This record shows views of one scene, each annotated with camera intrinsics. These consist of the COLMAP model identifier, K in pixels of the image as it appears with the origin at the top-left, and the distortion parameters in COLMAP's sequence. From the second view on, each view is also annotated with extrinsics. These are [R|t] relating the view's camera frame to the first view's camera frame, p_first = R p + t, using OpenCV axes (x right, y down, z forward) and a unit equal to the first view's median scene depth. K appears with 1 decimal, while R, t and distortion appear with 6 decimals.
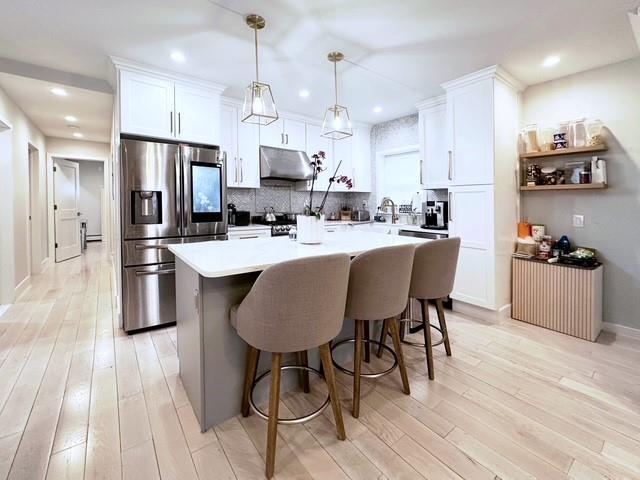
lens RADIAL K [[256.1, 0, 350.2], [0, 256.1, 207.3], [0, 0, 1]] dist [0.000418, 0.000046]
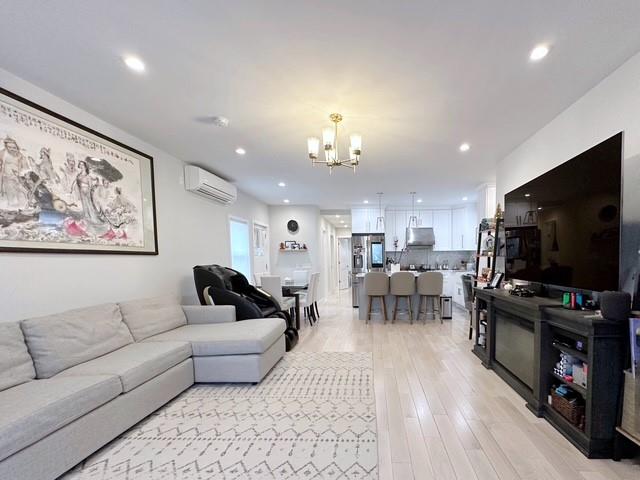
lens RADIAL K [[317.3, 0, 320.7], [0, 317.3, 240.0], [0, 0, 1]] dist [-0.000180, -0.000307]
pose [[0.592701, -0.065119, -0.802786, 1.219788], [0.004777, 0.996993, -0.077345, 0.022921], [0.805409, 0.042007, 0.591230, -0.940709]]
